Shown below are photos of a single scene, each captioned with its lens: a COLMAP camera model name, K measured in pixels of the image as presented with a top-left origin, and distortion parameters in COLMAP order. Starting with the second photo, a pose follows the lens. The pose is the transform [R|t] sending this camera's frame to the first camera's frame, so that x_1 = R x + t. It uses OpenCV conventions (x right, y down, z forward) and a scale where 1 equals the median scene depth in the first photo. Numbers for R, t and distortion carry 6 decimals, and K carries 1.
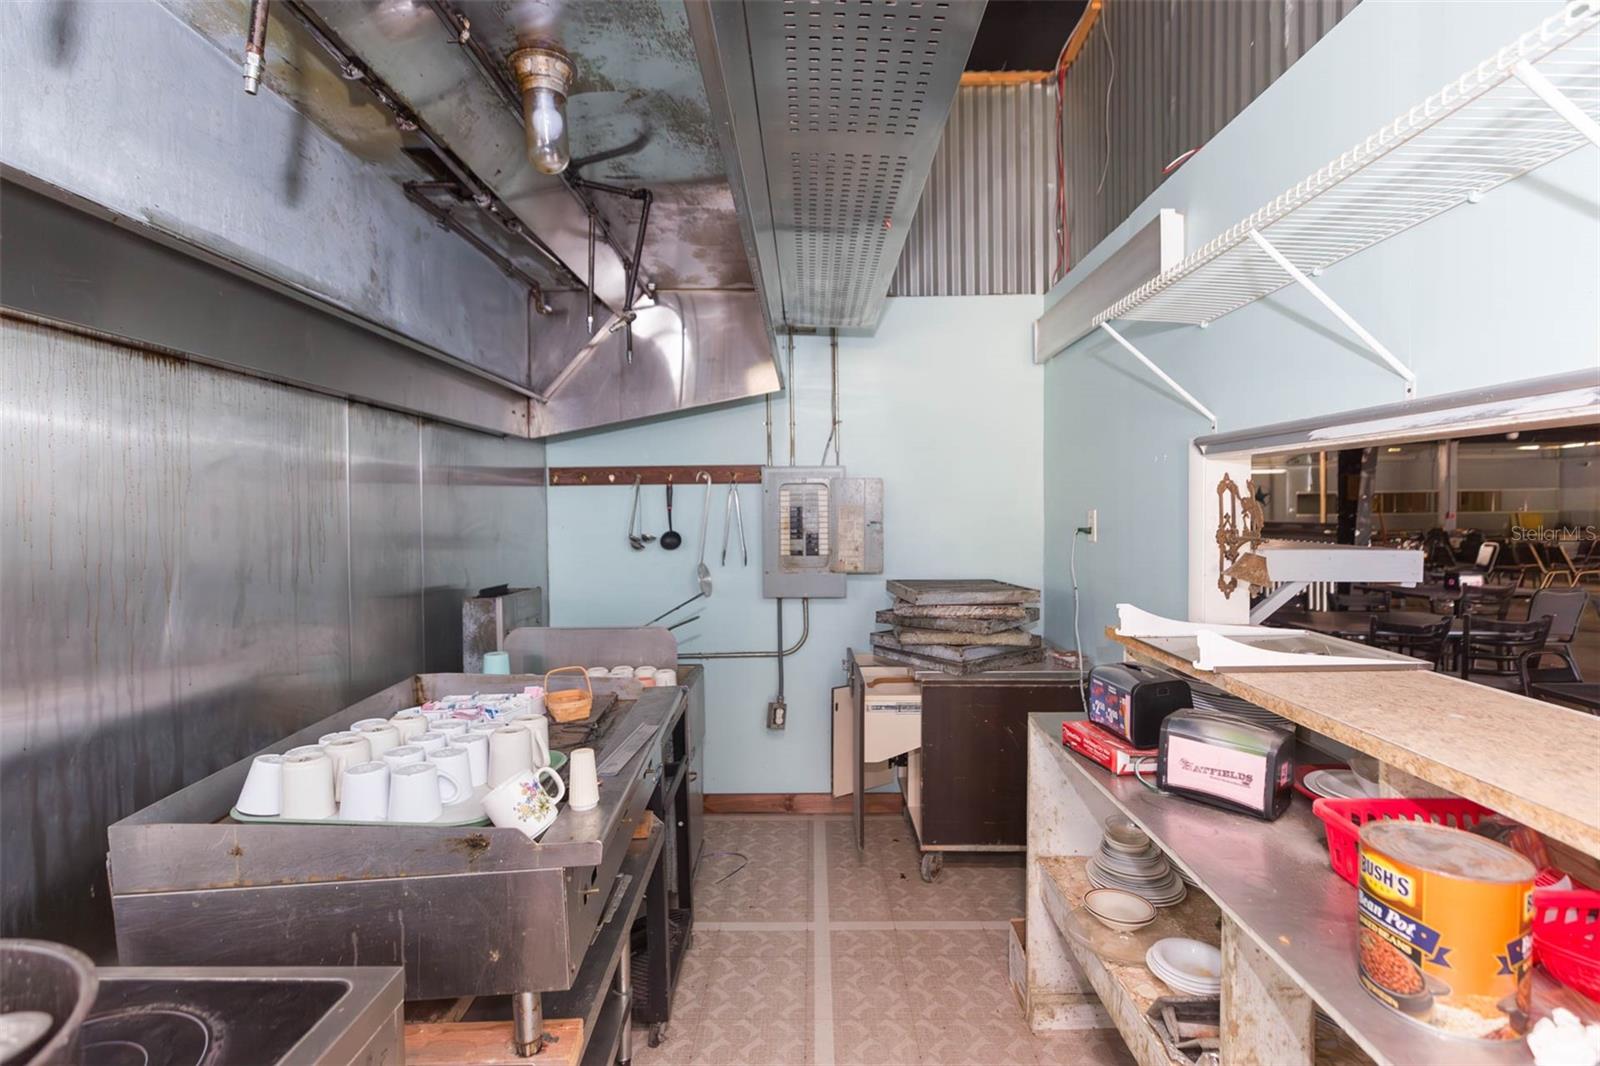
lens RADIAL K [[755.0, 0, 804.4], [0, 755.0, 529.5], [0, 0, 1]] dist [-0.001565, -0.000057]
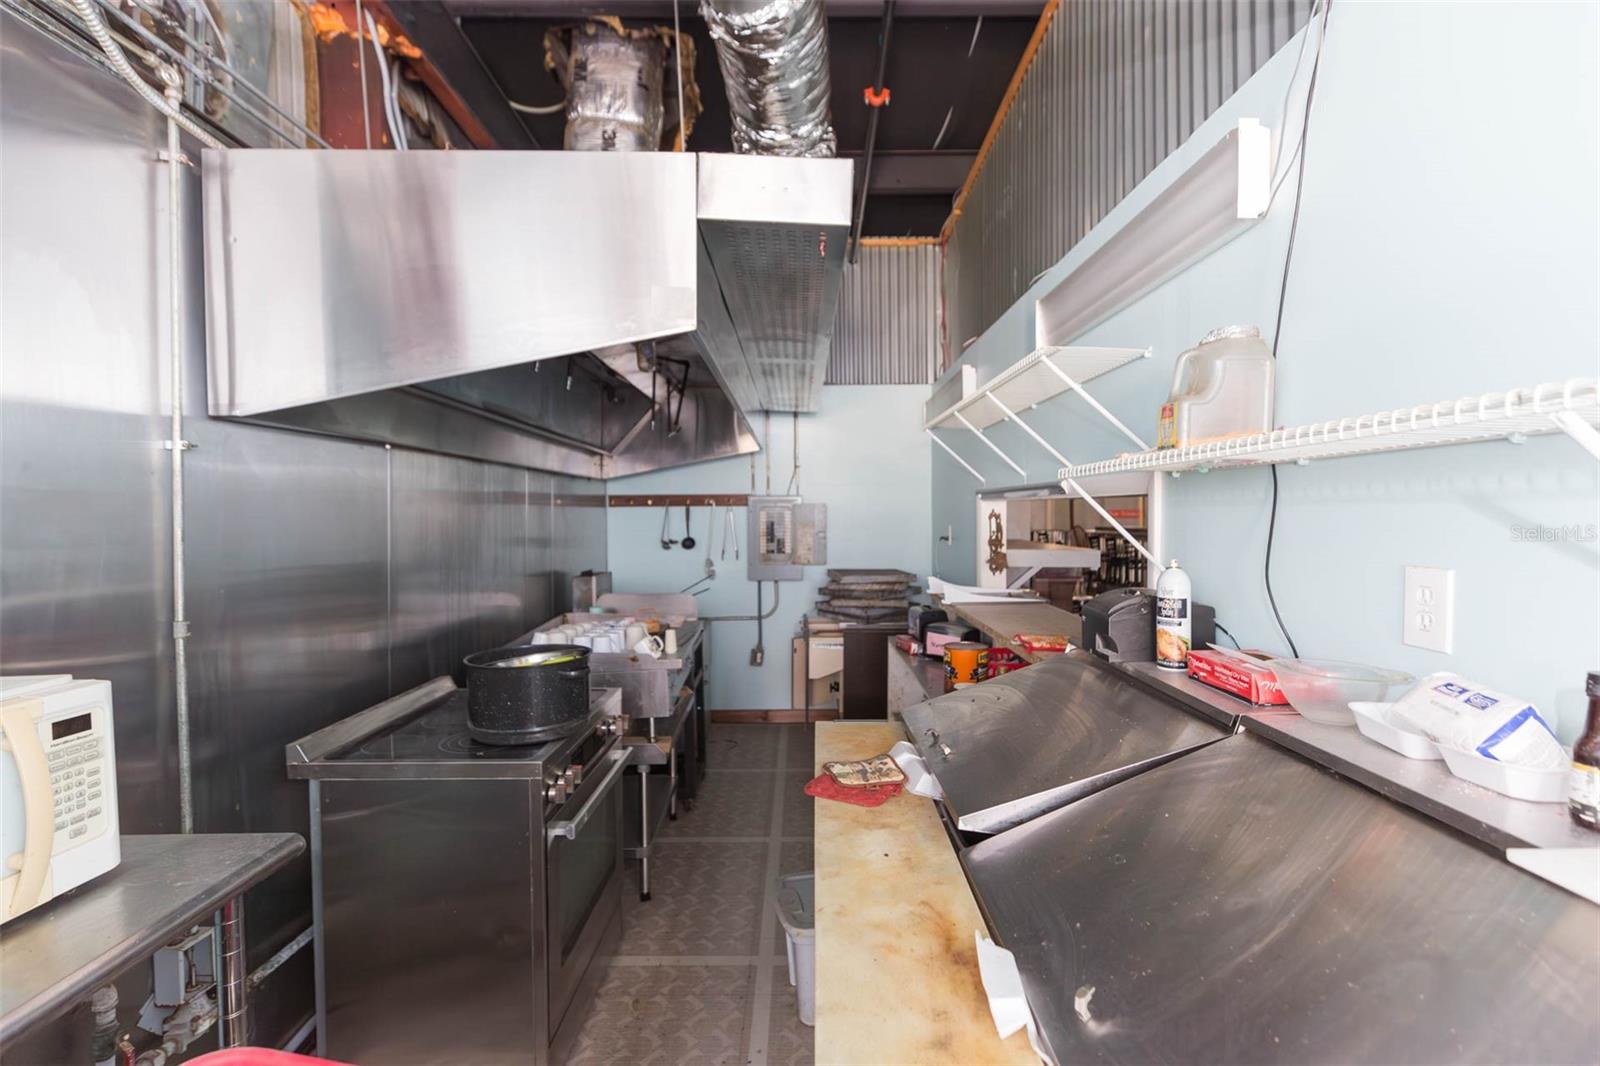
lens RADIAL K [[755.0, 0, 797.6], [0, 755.0, 534.3], [0, 0, 1]] dist [-0.001565, -0.000057]
pose [[0.999993, 0.003550, 0.001330, 0.044084], [-0.003555, 0.999986, 0.003887, -0.010801], [-0.001316, -0.003891, 0.999992, -0.558186]]
